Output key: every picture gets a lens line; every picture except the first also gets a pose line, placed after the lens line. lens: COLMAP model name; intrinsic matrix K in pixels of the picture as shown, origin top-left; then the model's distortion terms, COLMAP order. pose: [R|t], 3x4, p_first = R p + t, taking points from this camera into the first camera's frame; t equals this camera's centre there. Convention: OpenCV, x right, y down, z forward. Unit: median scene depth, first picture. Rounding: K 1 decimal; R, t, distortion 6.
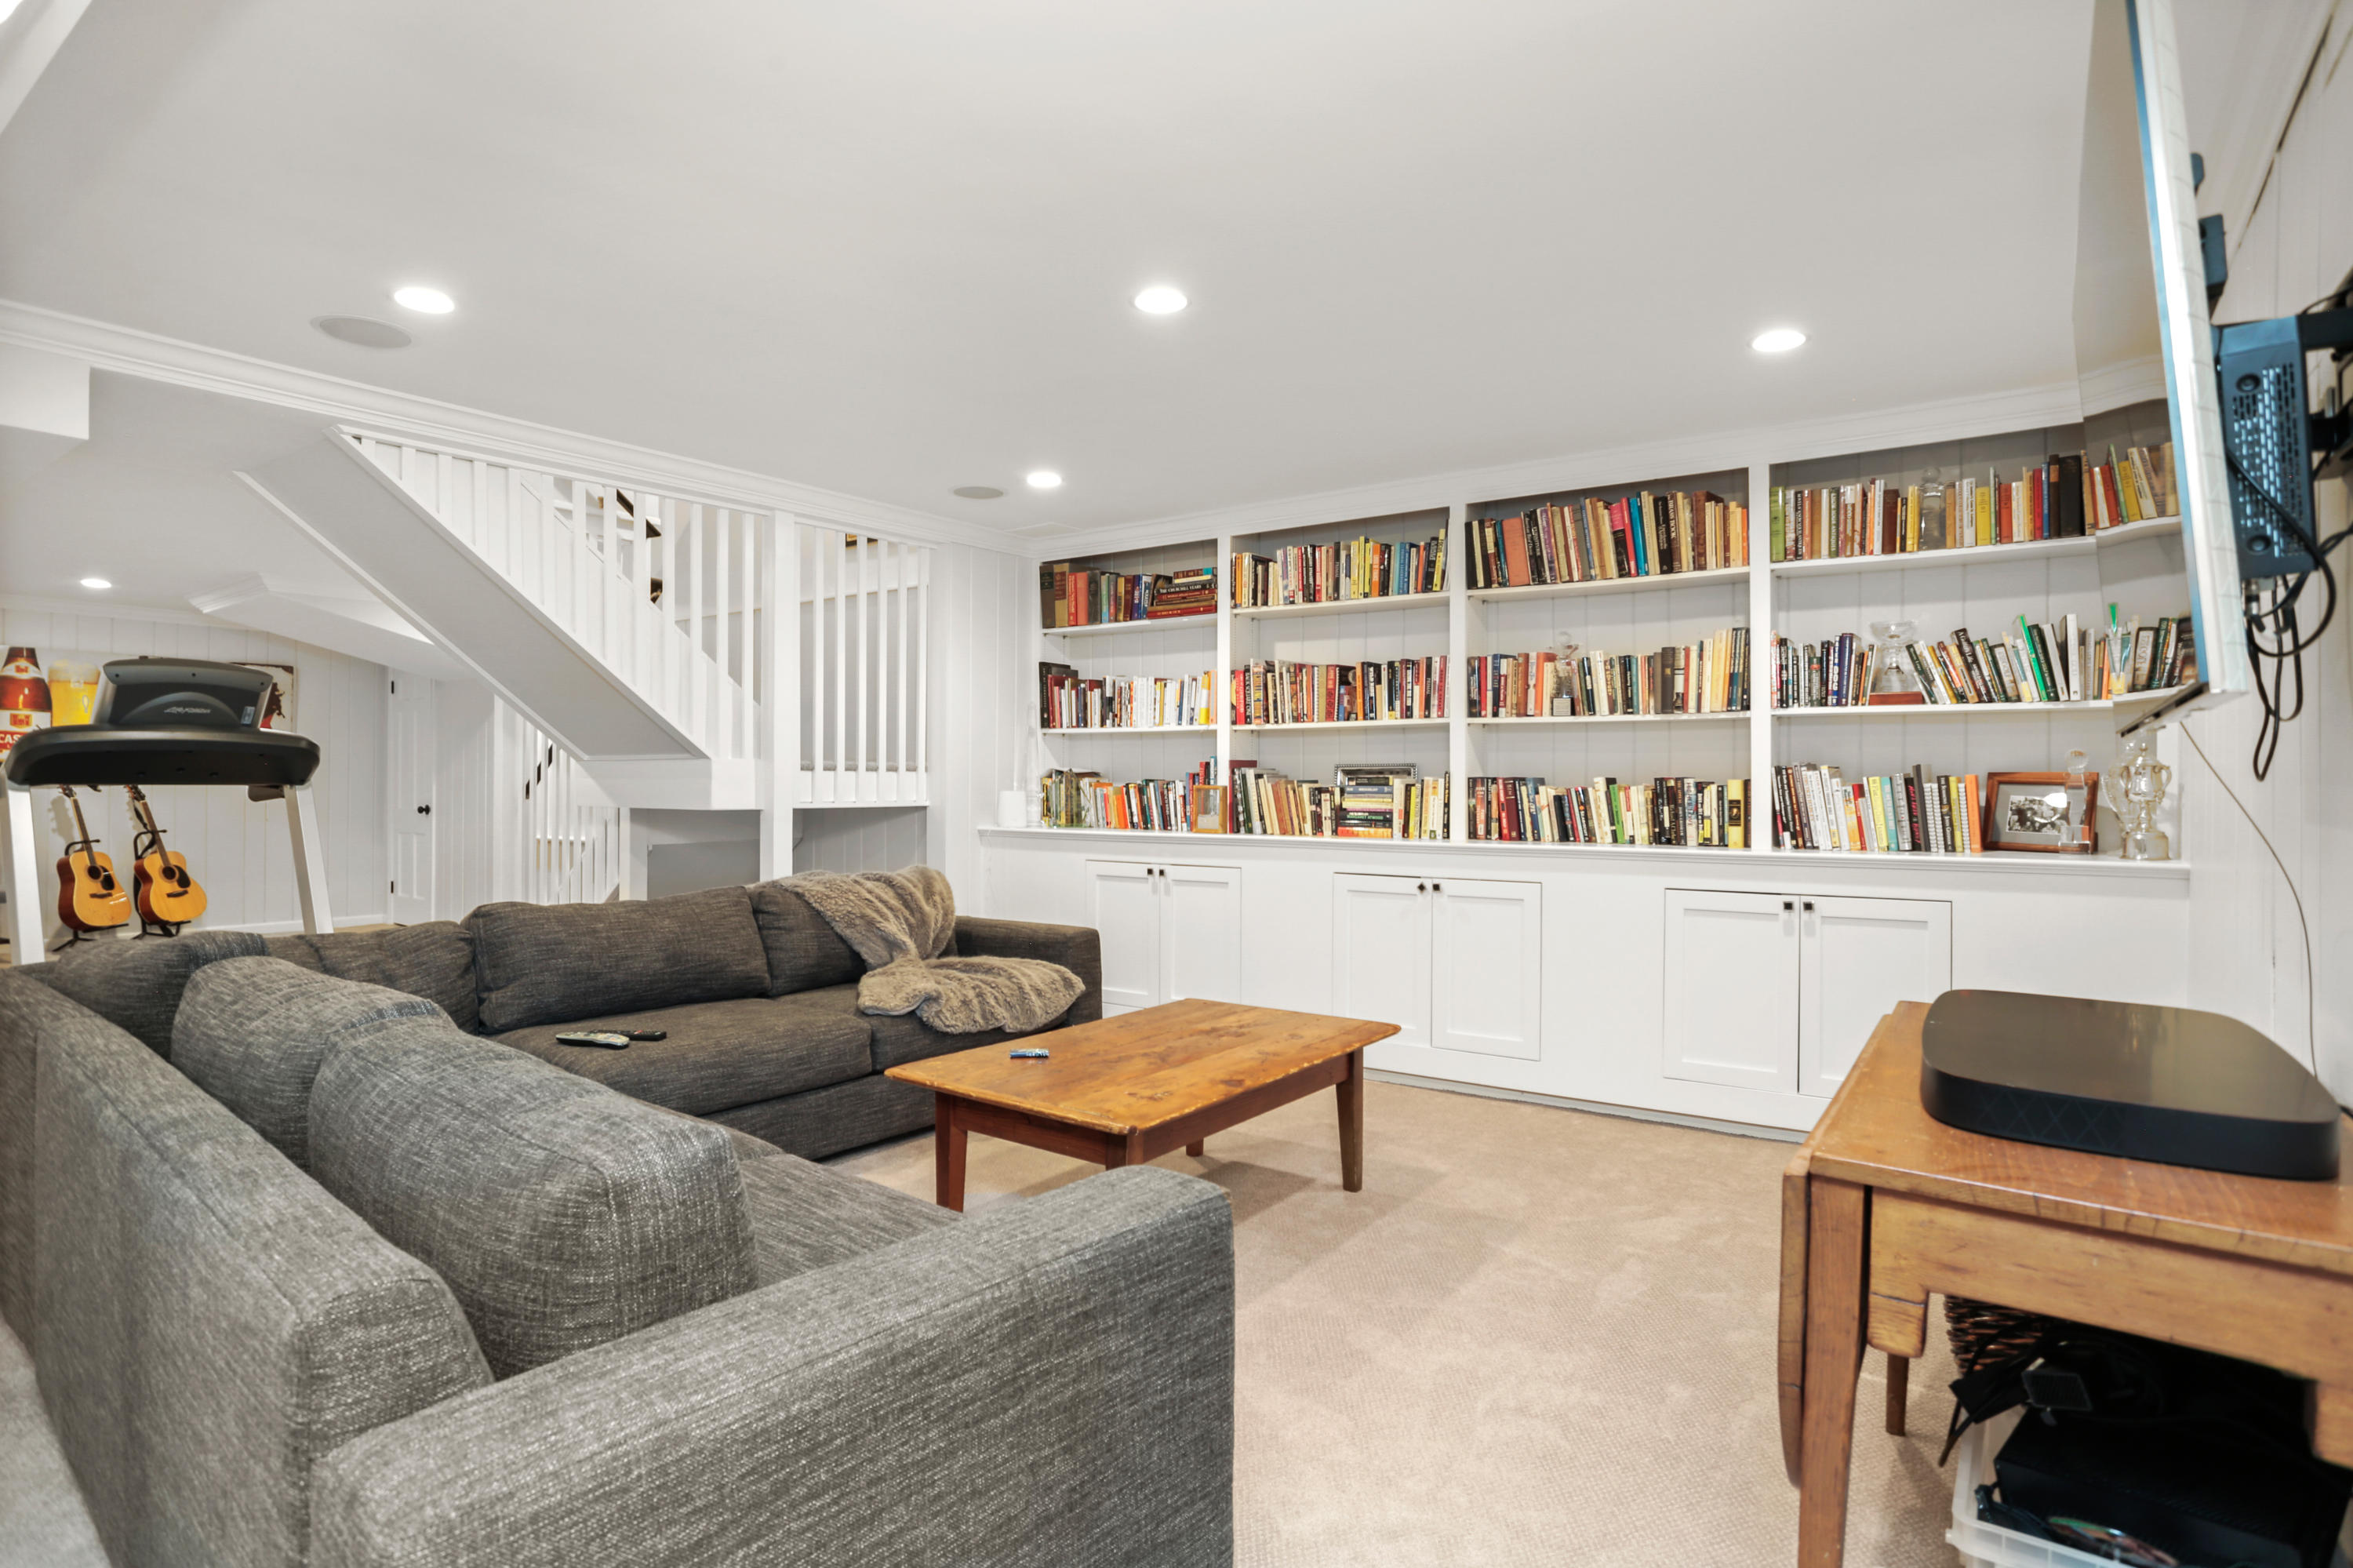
lens RADIAL K [[1214.9, 0, 1175.9], [0, 1214.9, 785.9], [0, 0, 1]] dist [-0.000961, -0.000025]
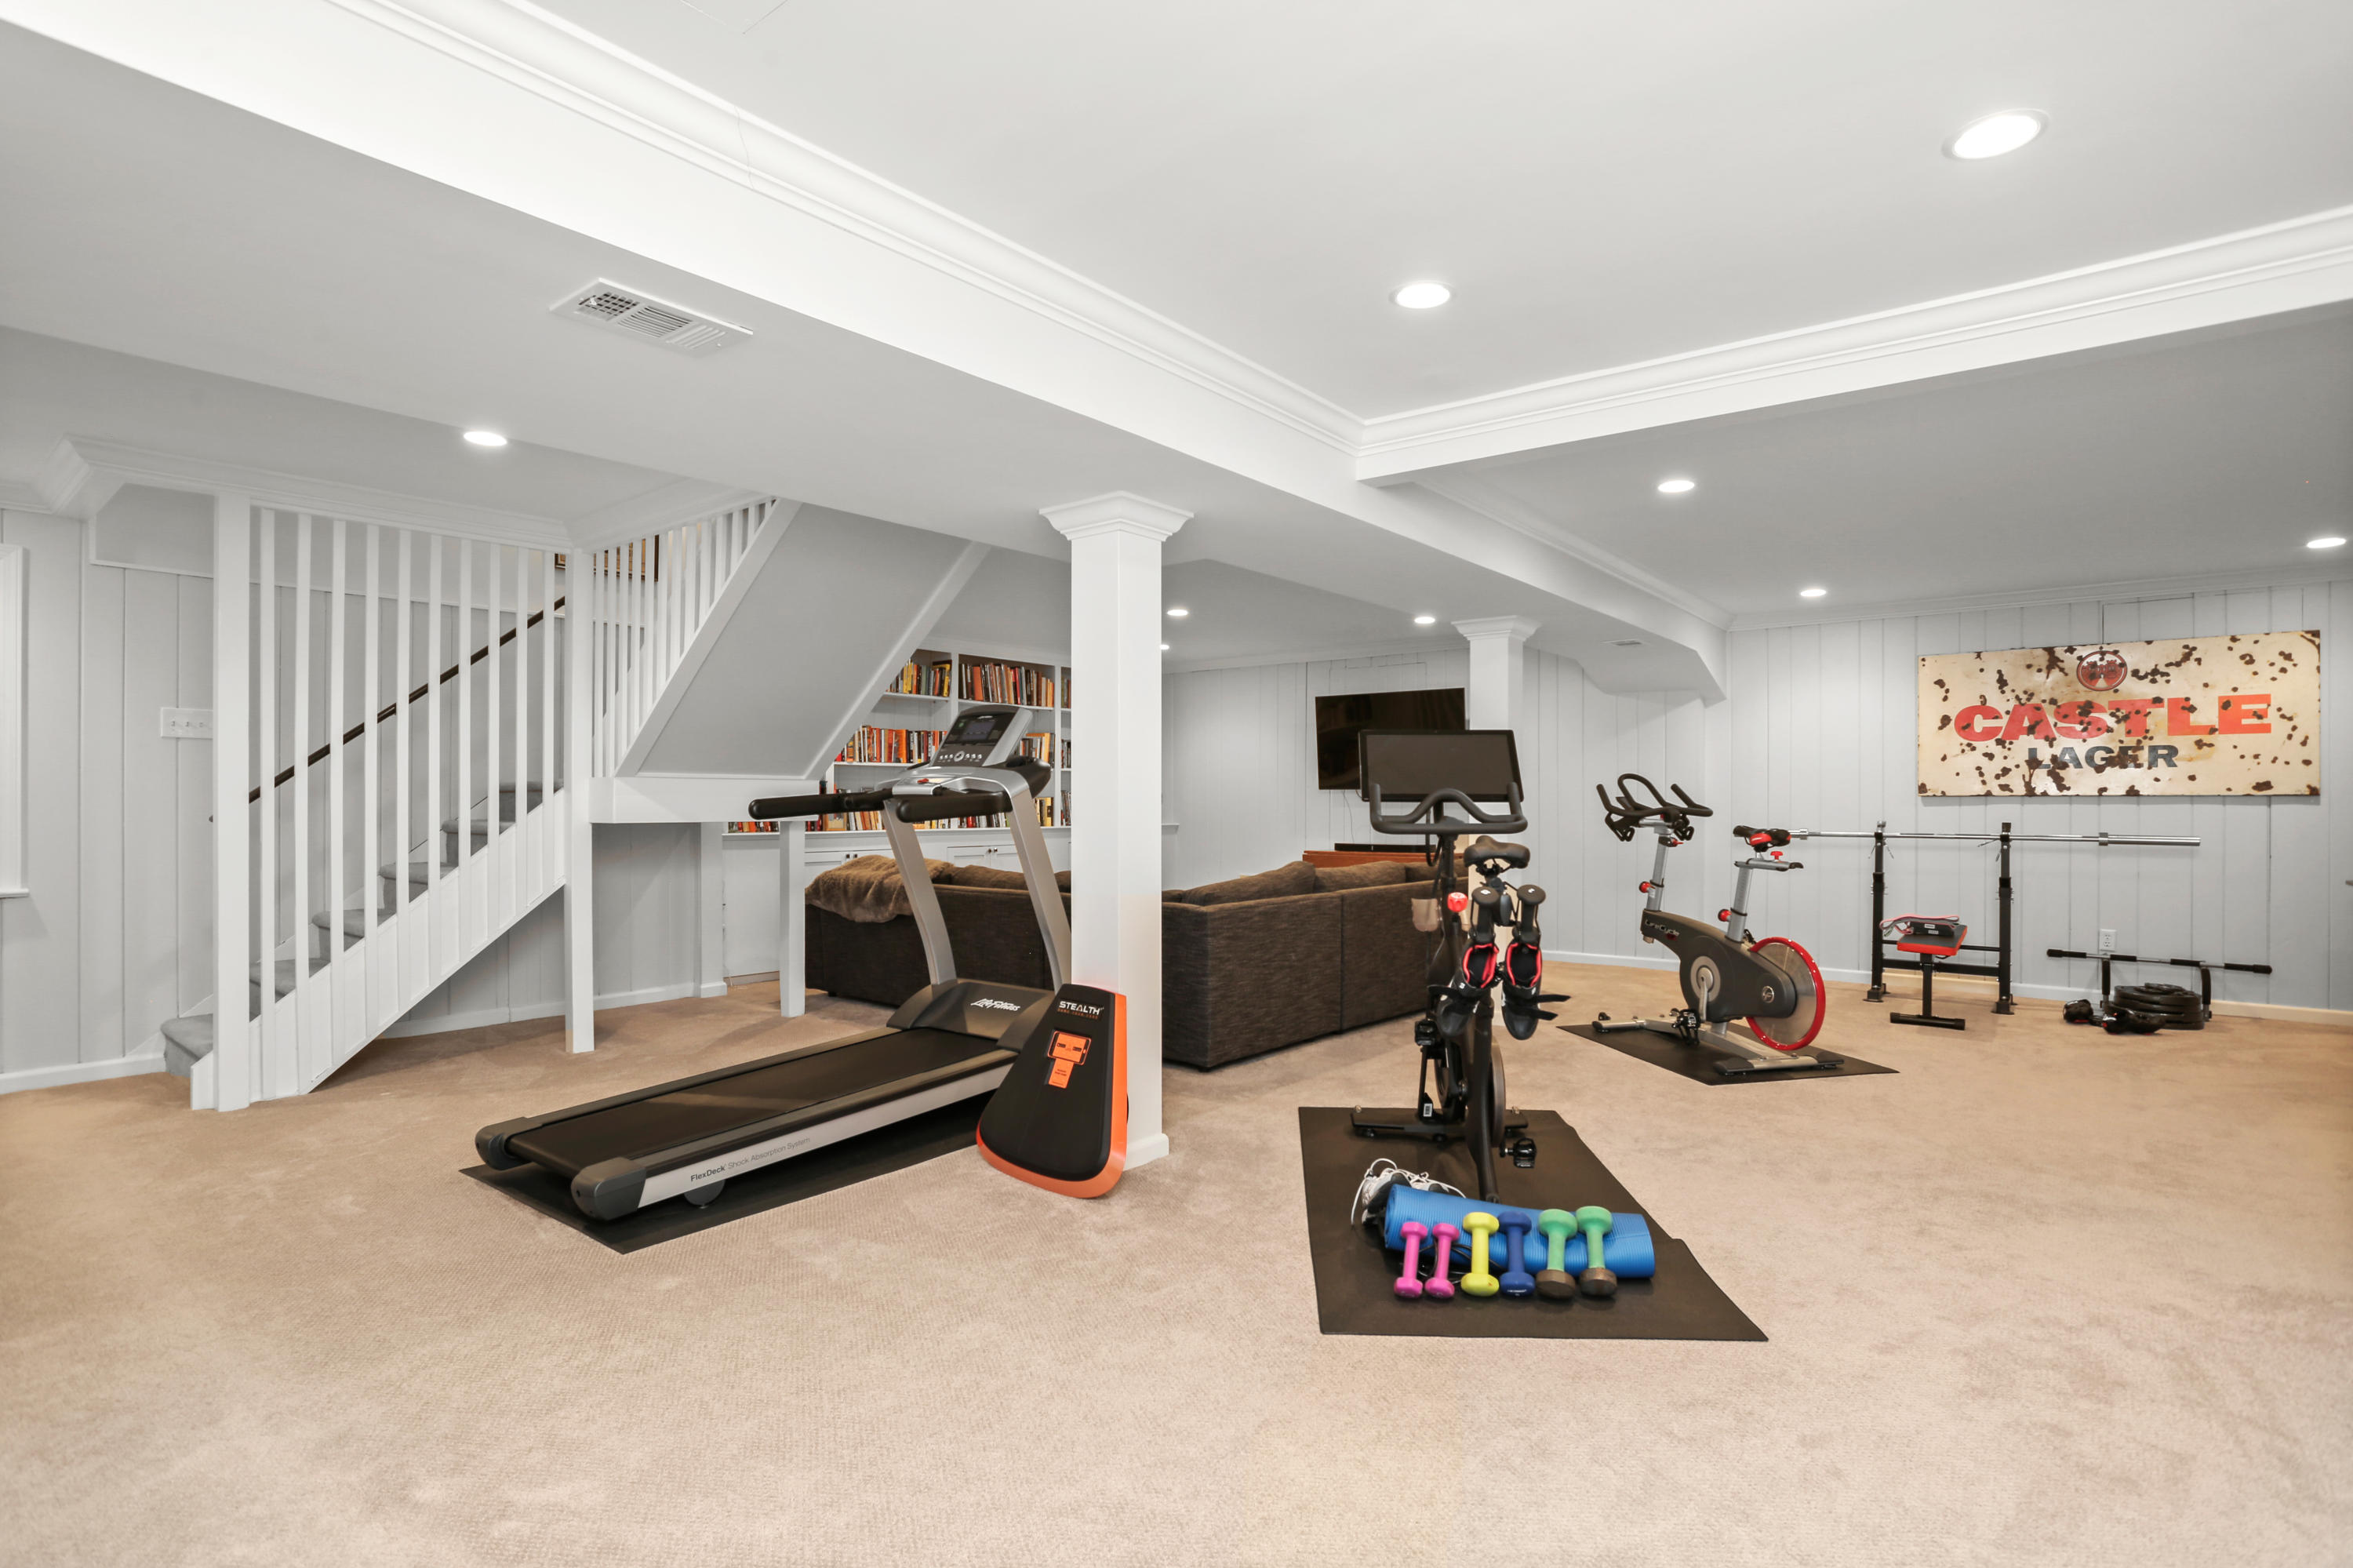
lens RADIAL K [[1188.5, 0, 1177.2], [0, 1188.5, 788.1], [0, 0, 1]] dist [-0.000189, -0.000001]
pose [[0.063511, -0.000613, 0.997981, -1.623348], [-0.001685, 0.999998, 0.000722, -0.021160], [-0.997980, -0.001727, 0.063510, 0.532055]]
